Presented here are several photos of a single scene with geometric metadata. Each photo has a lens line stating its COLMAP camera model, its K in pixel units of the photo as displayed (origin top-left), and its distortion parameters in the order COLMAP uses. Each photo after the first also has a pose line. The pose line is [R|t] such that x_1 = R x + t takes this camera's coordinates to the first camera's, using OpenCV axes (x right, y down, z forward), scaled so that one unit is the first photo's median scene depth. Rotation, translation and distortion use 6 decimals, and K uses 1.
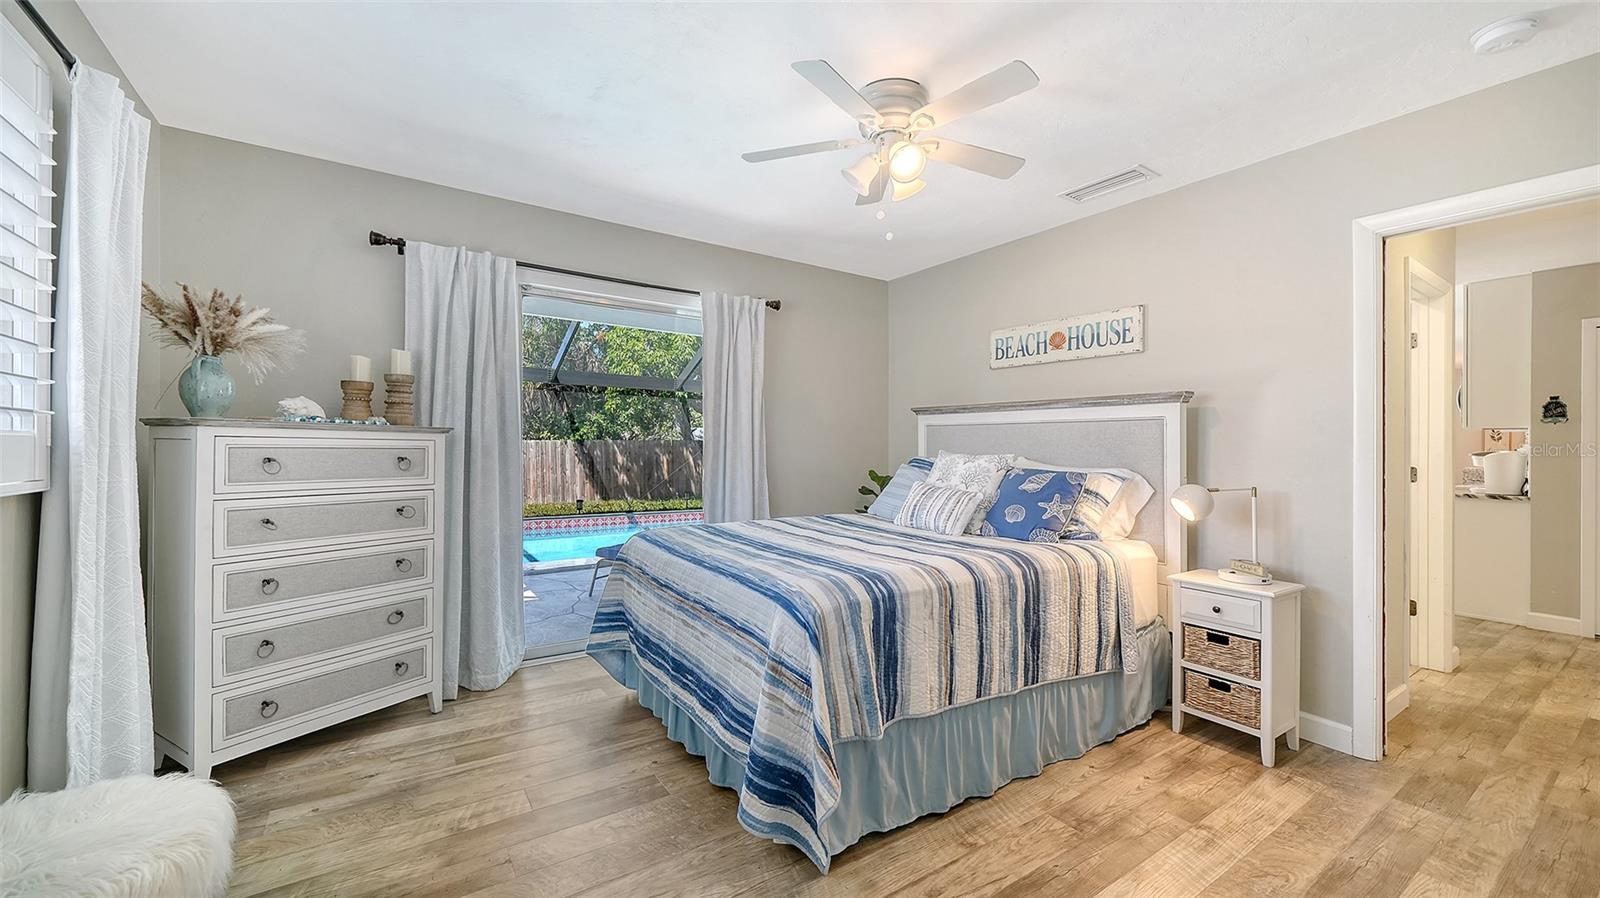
lens RADIAL K [[610.9, 0, 796.3], [0, 610.9, 446.0], [0, 0, 1]] dist [-0.005667, -0.000161]
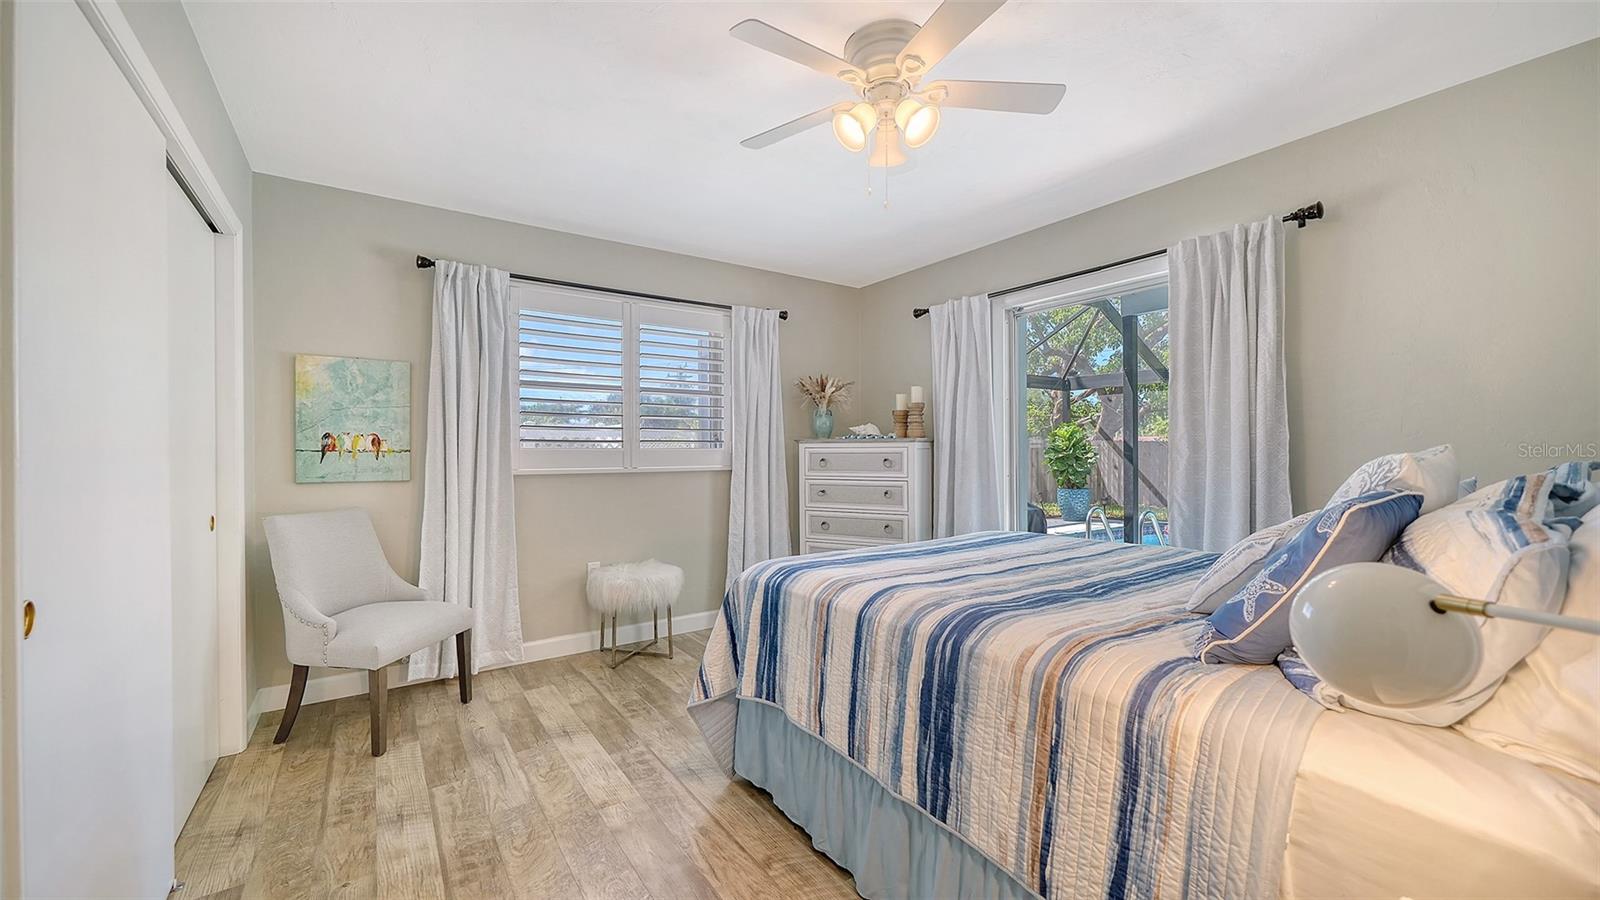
lens RADIAL K [[610.9, 0, 797.0], [0, 610.9, 451.1], [0, 0, 1]] dist [-0.005667, -0.000161]
pose [[0.018598, -0.011337, -0.999763, 1.066083], [0.015008, 0.999826, -0.011058, 0.015399], [0.999714, -0.014798, 0.018764, 0.884423]]
